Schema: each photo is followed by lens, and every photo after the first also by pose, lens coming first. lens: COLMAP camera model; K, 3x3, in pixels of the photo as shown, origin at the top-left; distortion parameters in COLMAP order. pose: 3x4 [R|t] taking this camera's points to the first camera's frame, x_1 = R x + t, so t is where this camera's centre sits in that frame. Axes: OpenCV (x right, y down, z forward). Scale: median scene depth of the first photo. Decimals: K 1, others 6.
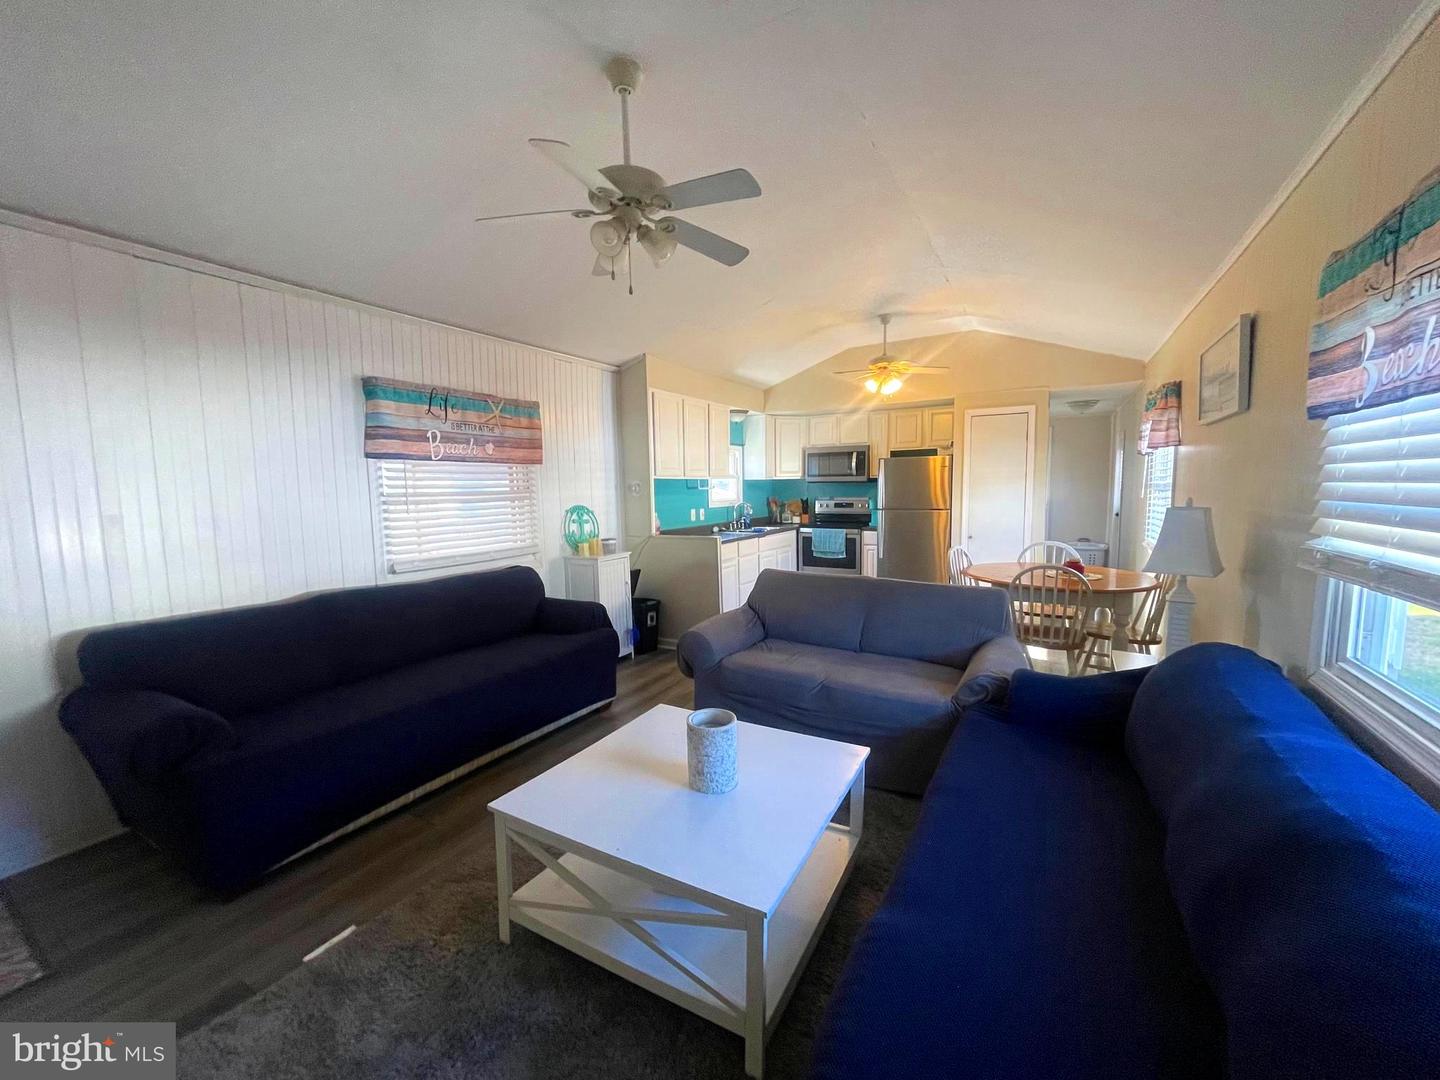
lens RADIAL K [[576.0, 0, 714.1], [0, 576.0, 542.8], [0, 0, 1]] dist [-0.001483, -0.001259]
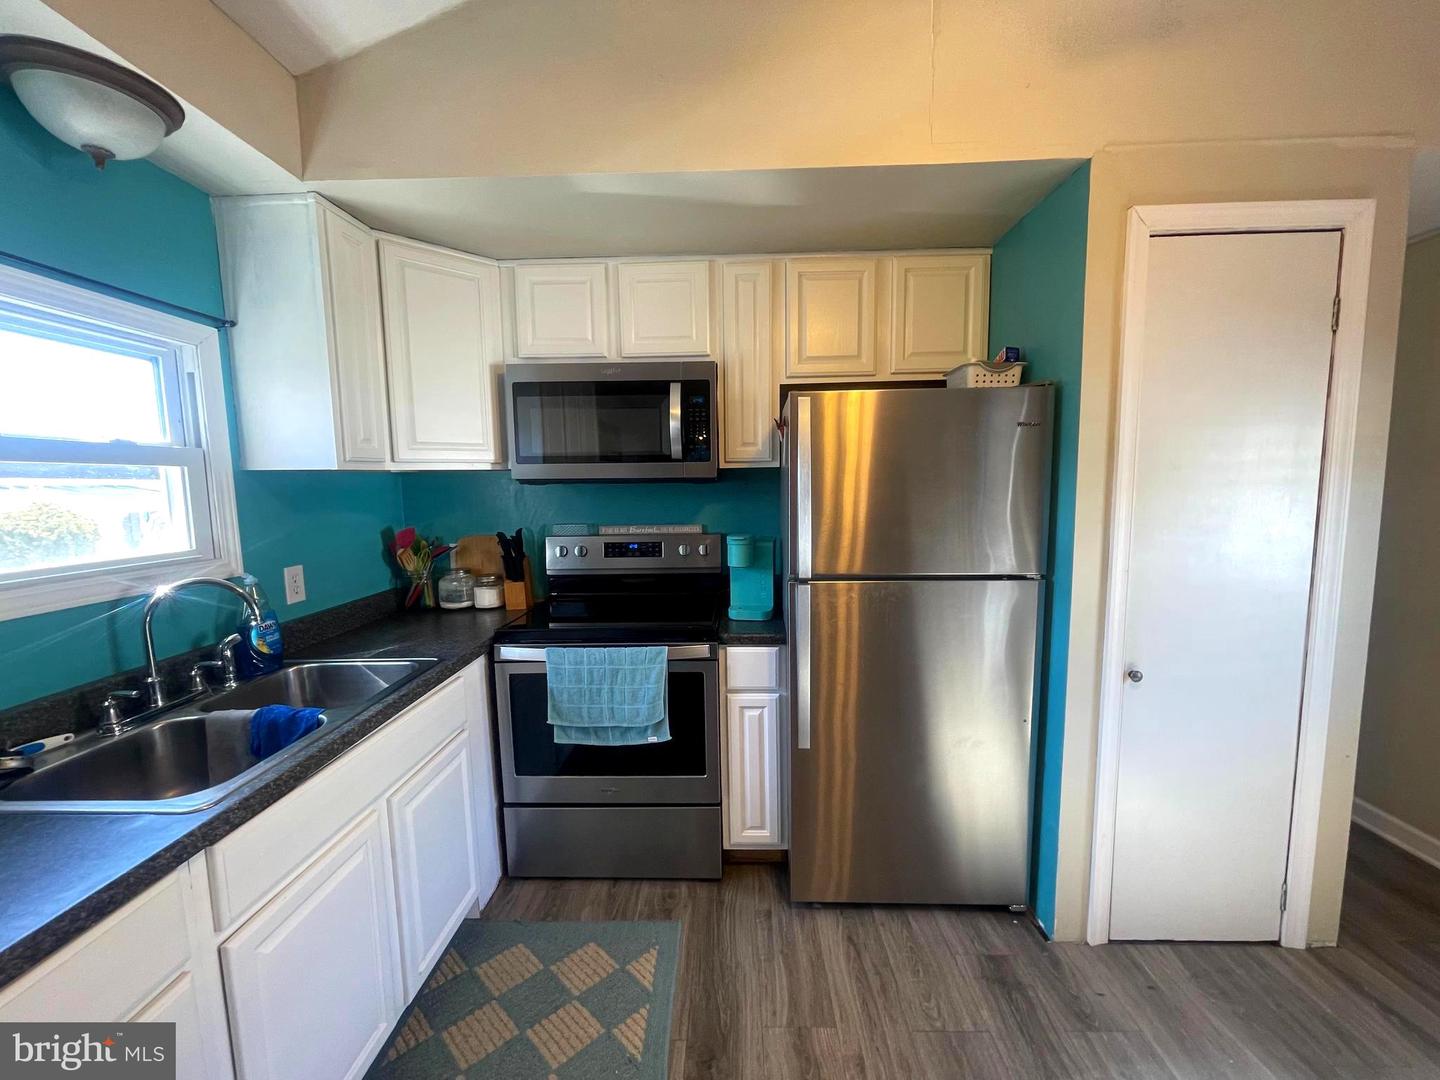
lens RADIAL K [[576.0, 0, 721.1], [0, 576.0, 543.4], [0, 0, 1]] dist [-0.001483, -0.001259]
pose [[0.874492, -0.050511, 0.482403, 0.118017], [0.051223, 0.998619, 0.011706, -0.077024], [-0.482328, 0.014474, 0.875871, 0.745921]]
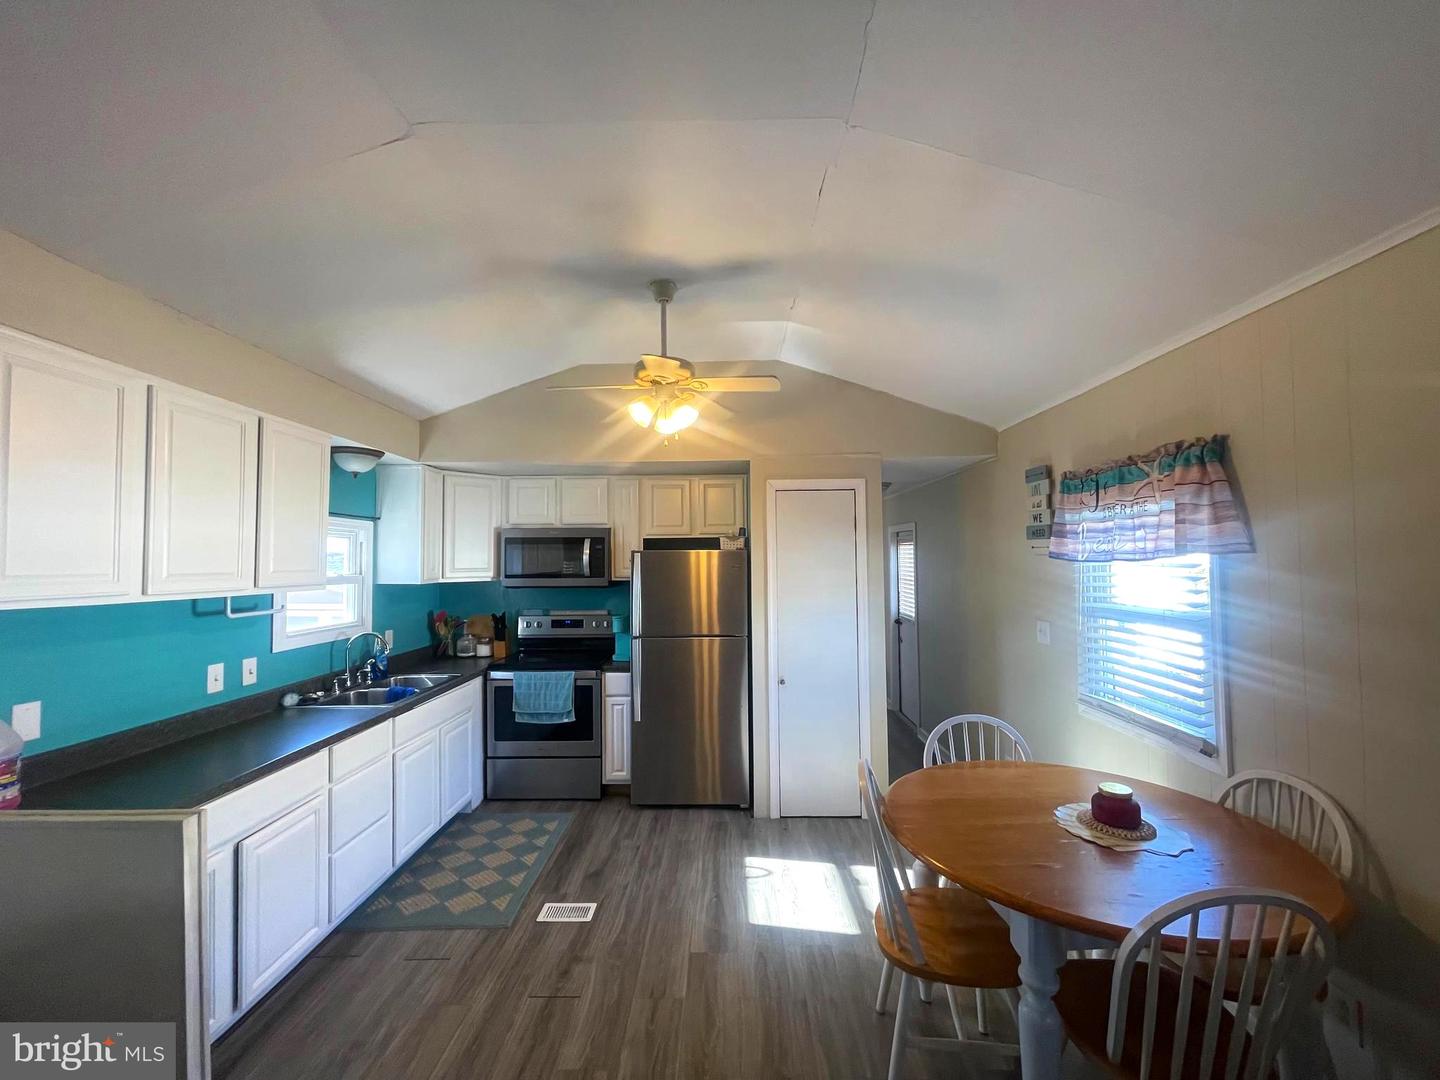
lens RADIAL K [[576.0, 0, 721.7], [0, 576.0, 541.0], [0, 0, 1]] dist [-0.001483, -0.001259]
pose [[0.865883, 0.026386, 0.499550, 0.066130], [0.045304, 0.990368, -0.130838, -0.071224], [-0.498191, 0.135922, 0.856347, 0.422989]]
